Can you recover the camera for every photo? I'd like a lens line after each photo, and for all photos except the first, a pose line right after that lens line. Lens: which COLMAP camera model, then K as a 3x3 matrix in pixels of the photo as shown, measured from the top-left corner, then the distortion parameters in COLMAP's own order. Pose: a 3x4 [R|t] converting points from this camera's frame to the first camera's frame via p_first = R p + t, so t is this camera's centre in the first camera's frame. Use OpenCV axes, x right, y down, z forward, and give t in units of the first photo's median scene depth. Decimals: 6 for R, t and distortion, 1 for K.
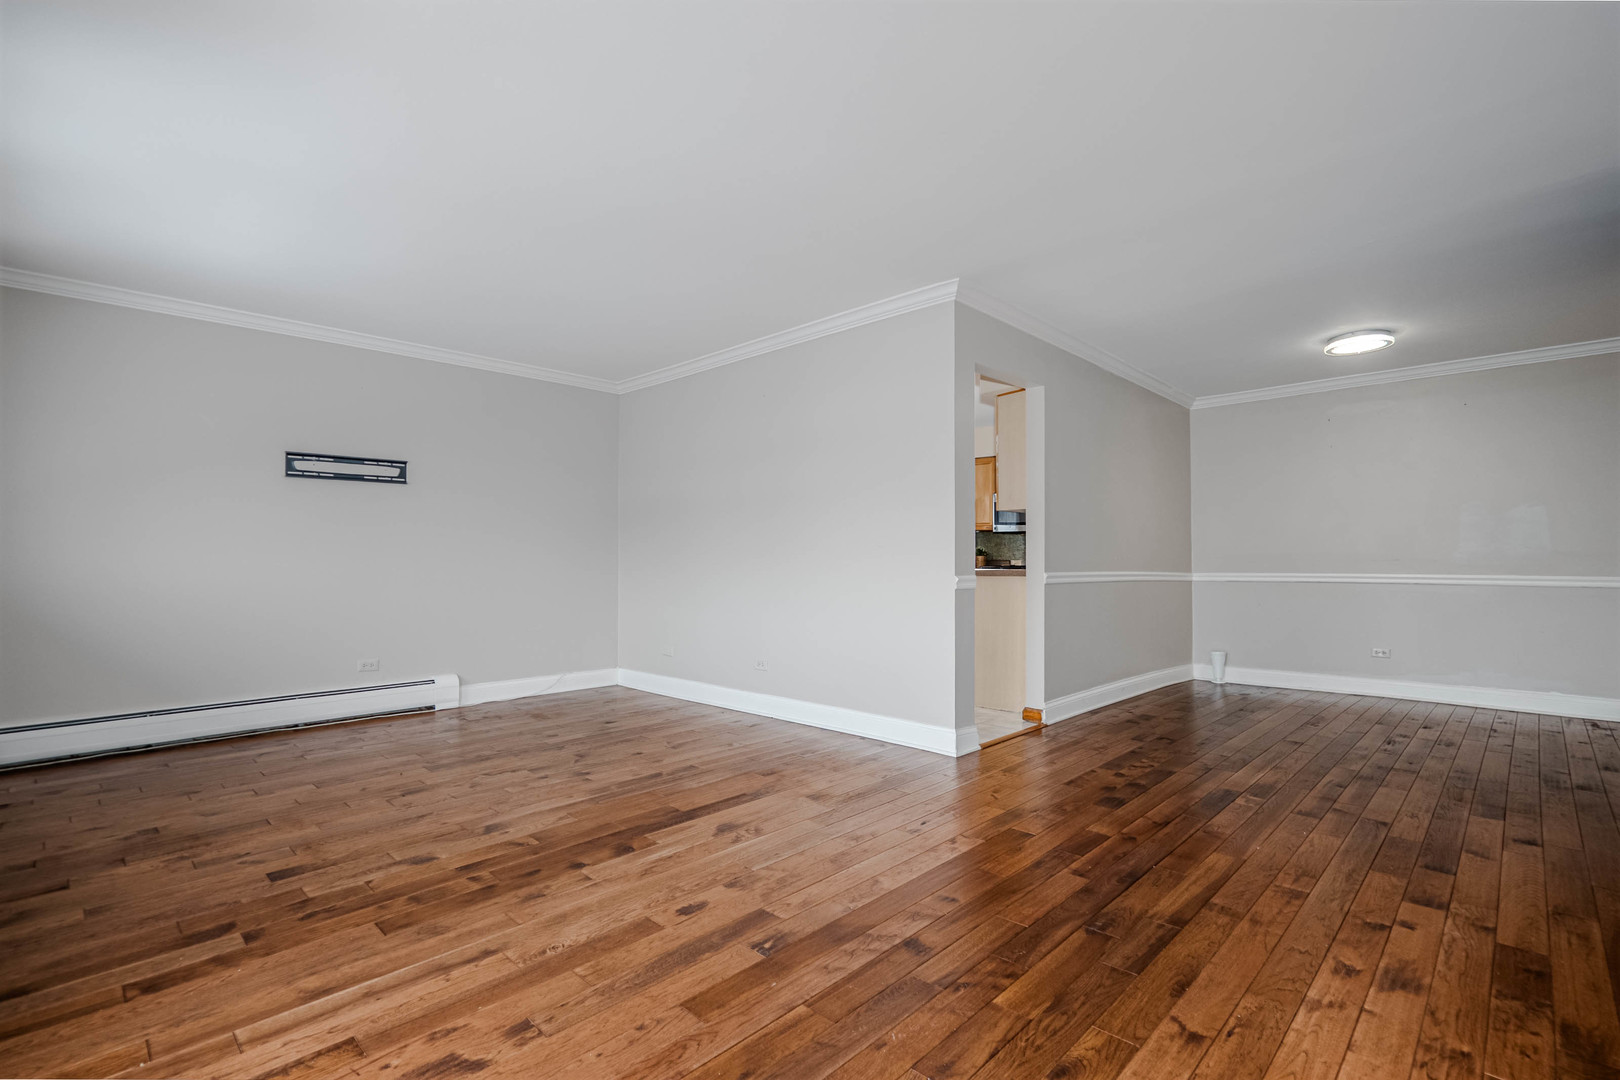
lens RADIAL K [[781.0, 0, 806.0], [0, 781.0, 547.6], [0, 0, 1]] dist [-0.000172, 0.001107]
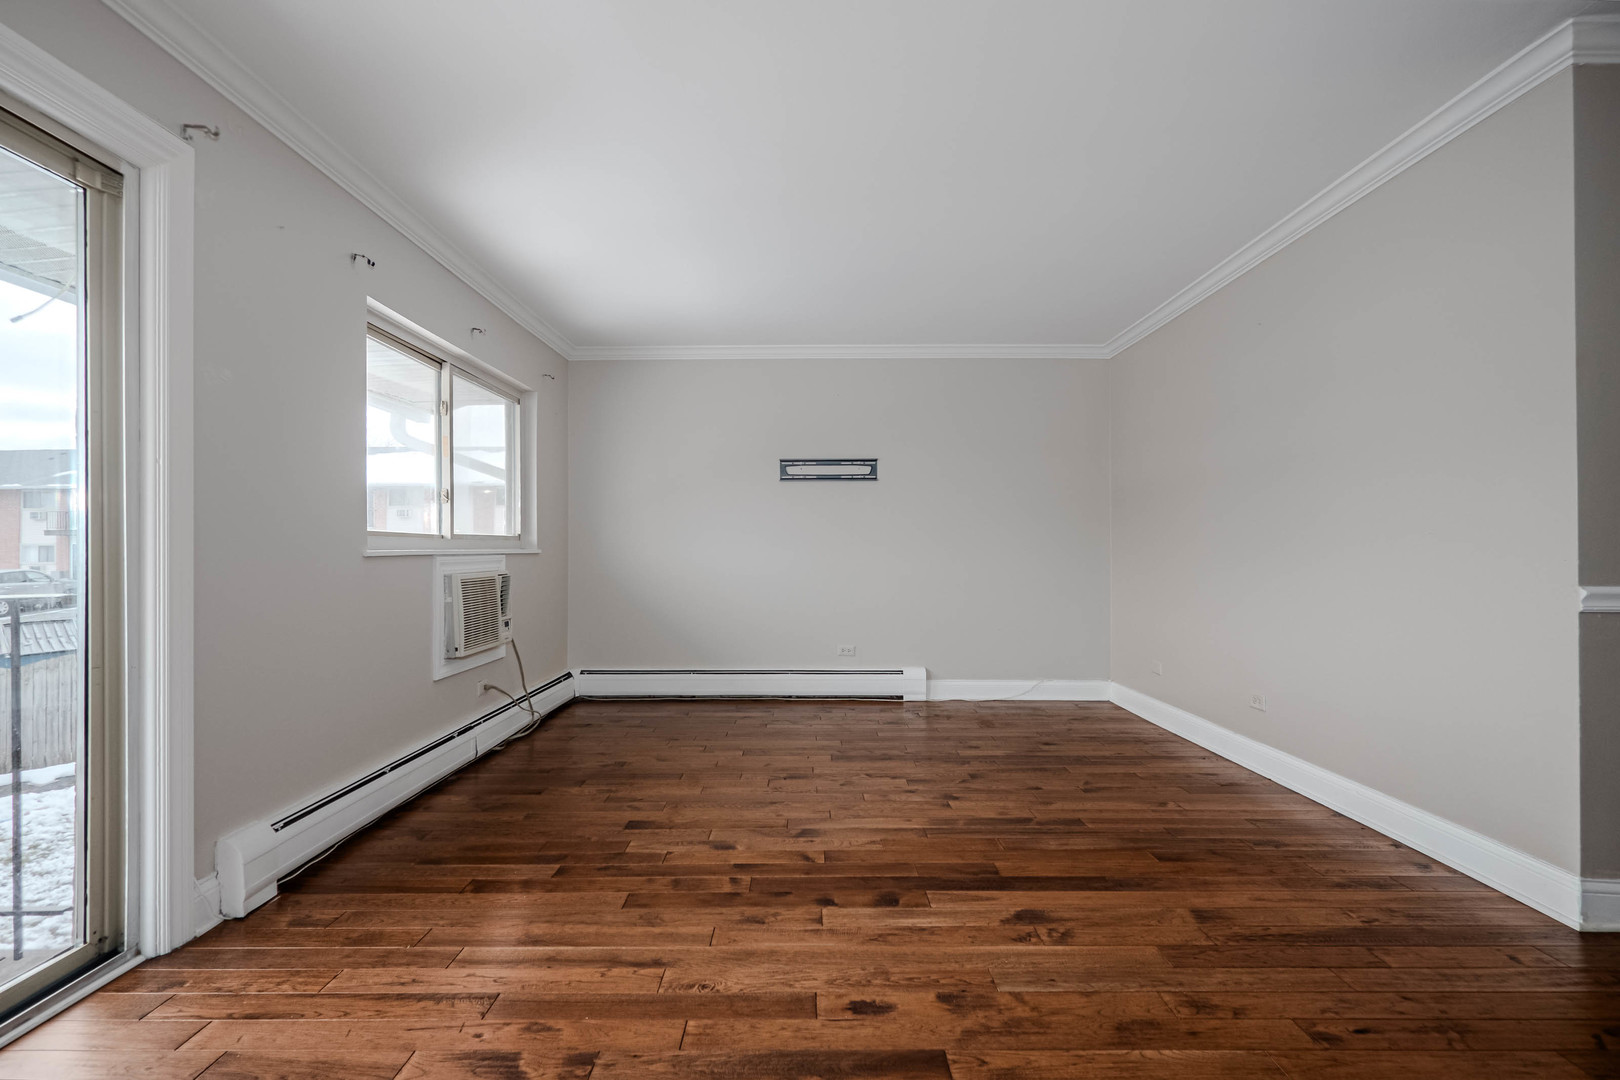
lens RADIAL K [[781.0, 0, 813.3], [0, 781.0, 540.0], [0, 0, 1]] dist [-0.000172, 0.001107]
pose [[0.677340, -0.009446, -0.735610, 0.304469], [0.009035, 0.999949, -0.004521, 0.003687], [0.735615, -0.003584, 0.677390, 0.346536]]
